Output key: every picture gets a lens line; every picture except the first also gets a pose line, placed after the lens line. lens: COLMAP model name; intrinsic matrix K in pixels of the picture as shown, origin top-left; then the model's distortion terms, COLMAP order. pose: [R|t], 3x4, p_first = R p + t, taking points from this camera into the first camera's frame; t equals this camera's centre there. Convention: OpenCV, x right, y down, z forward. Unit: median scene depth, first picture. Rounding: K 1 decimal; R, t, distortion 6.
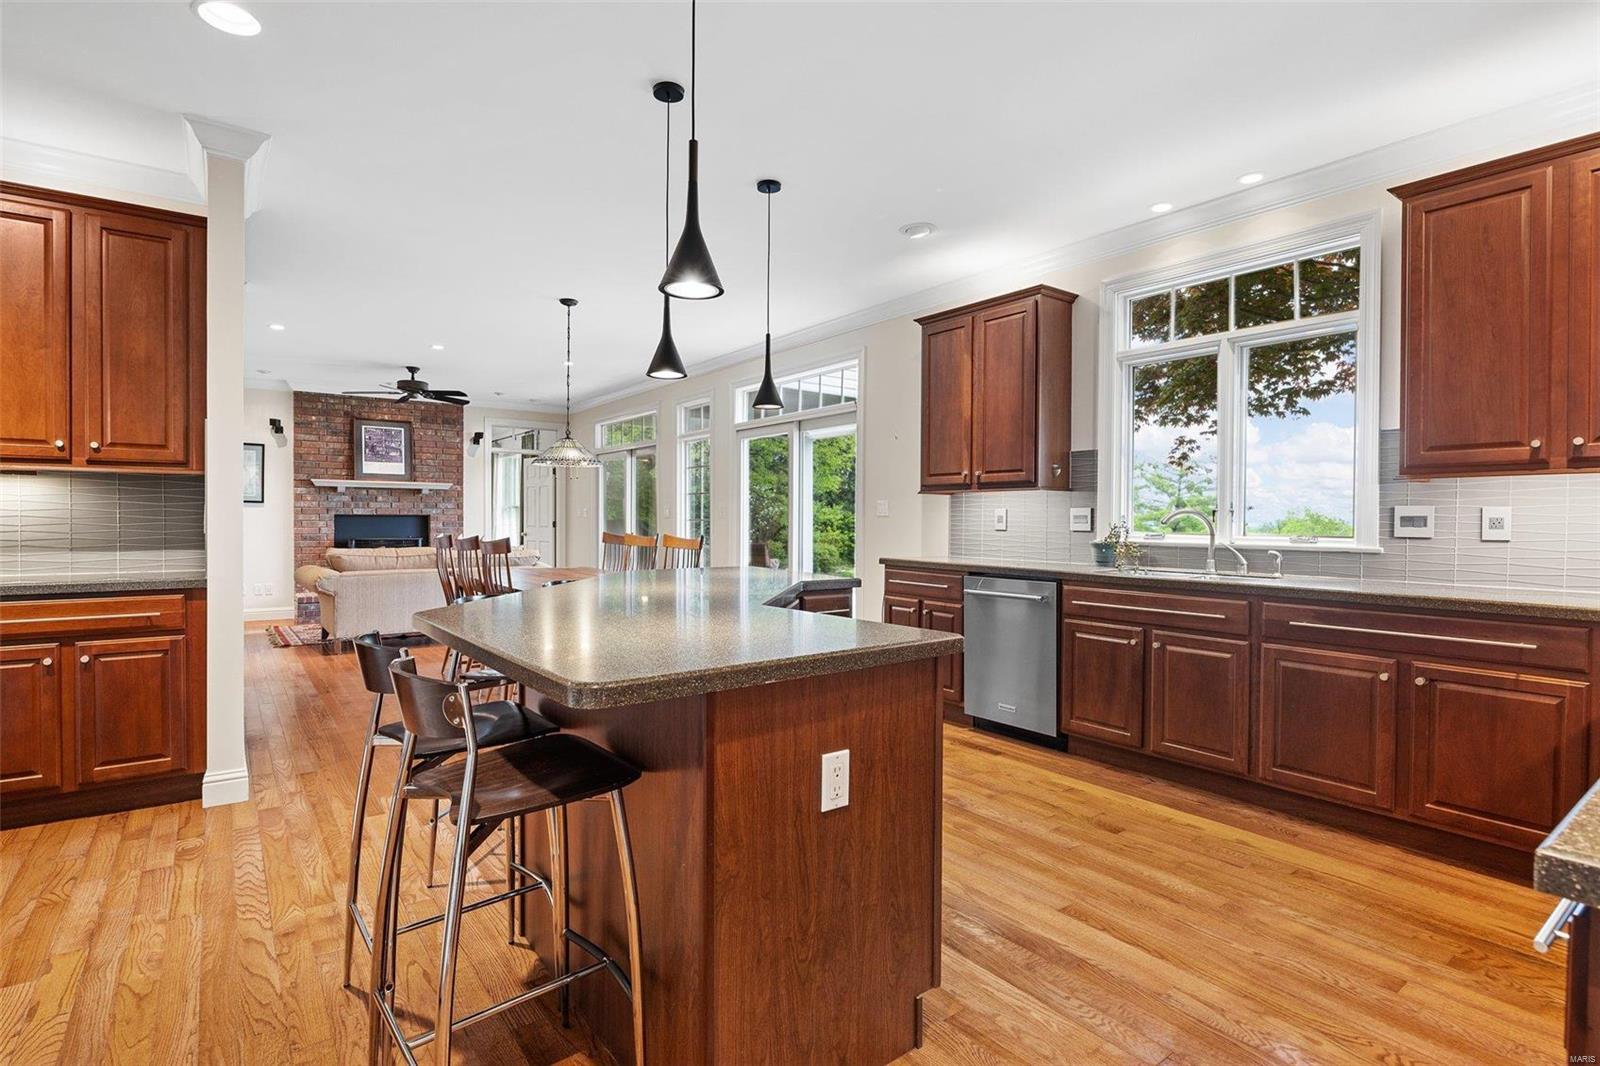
lens RADIAL K [[807.4, 0, 800.8], [0, 807.4, 531.2], [0, 0, 1]] dist [-0.014030, -0.000251]
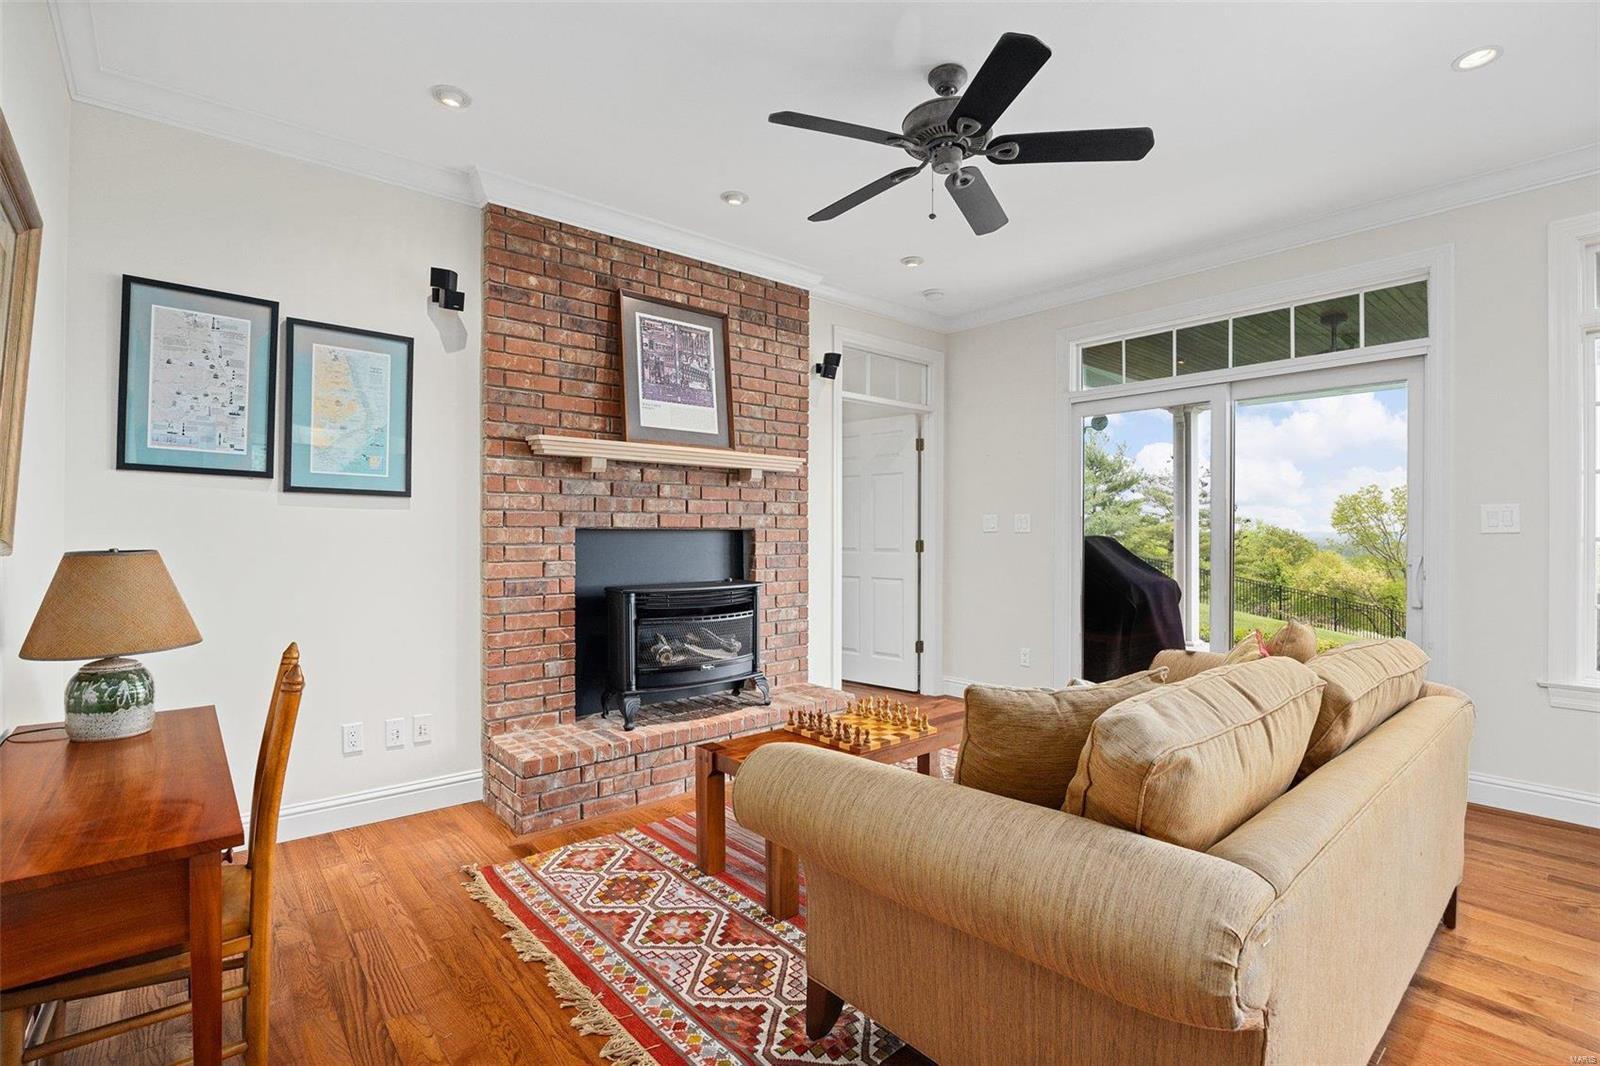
lens RADIAL K [[765.1, 0, 810.5], [0, 765.1, 529.5], [0, 0, 1]] dist [-0.015671, 0.000071]
pose [[0.997738, -0.004809, 0.067049, -0.487001], [0.006145, 0.999786, -0.019734, -0.011874], [-0.066940, 0.020102, 0.997554, 0.611864]]
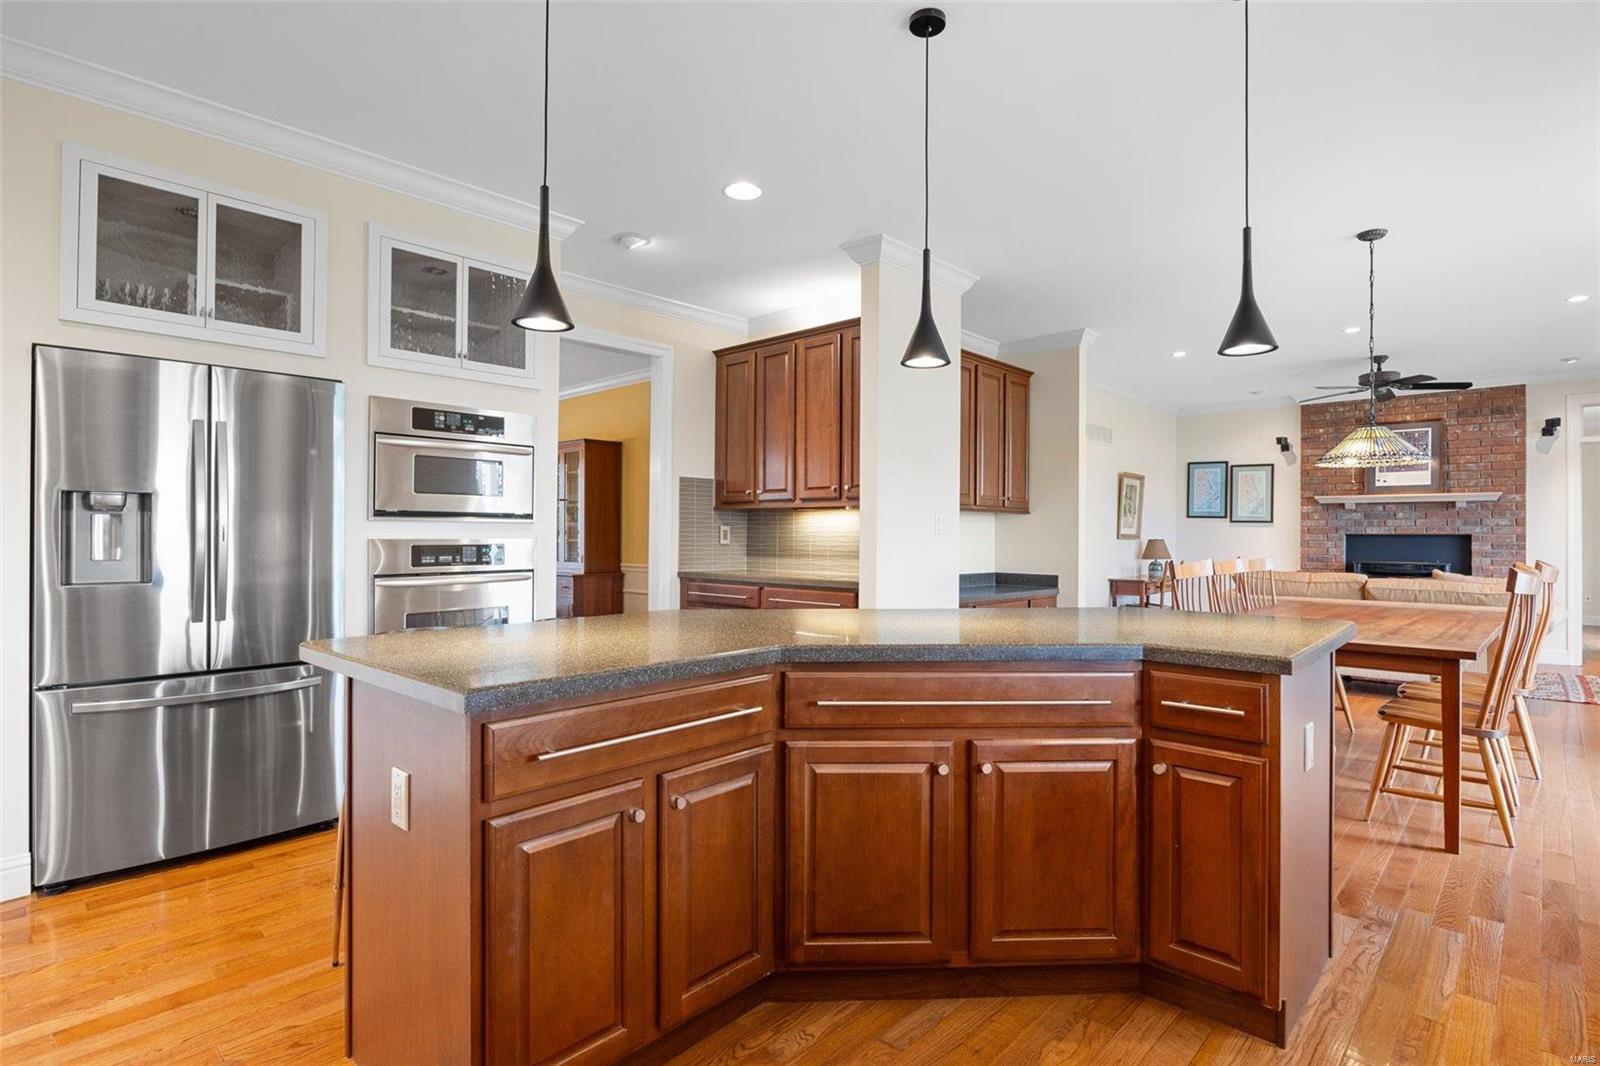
lens RADIAL K [[807.4, 0, 805.2], [0, 807.4, 533.6], [0, 0, 1]] dist [-0.014030, -0.000251]
pose [[0.170293, -0.003919, -0.985386, 0.203385], [-0.016237, 0.999845, -0.006782, -0.005370], [0.985260, 0.017155, 0.170203, 0.248584]]
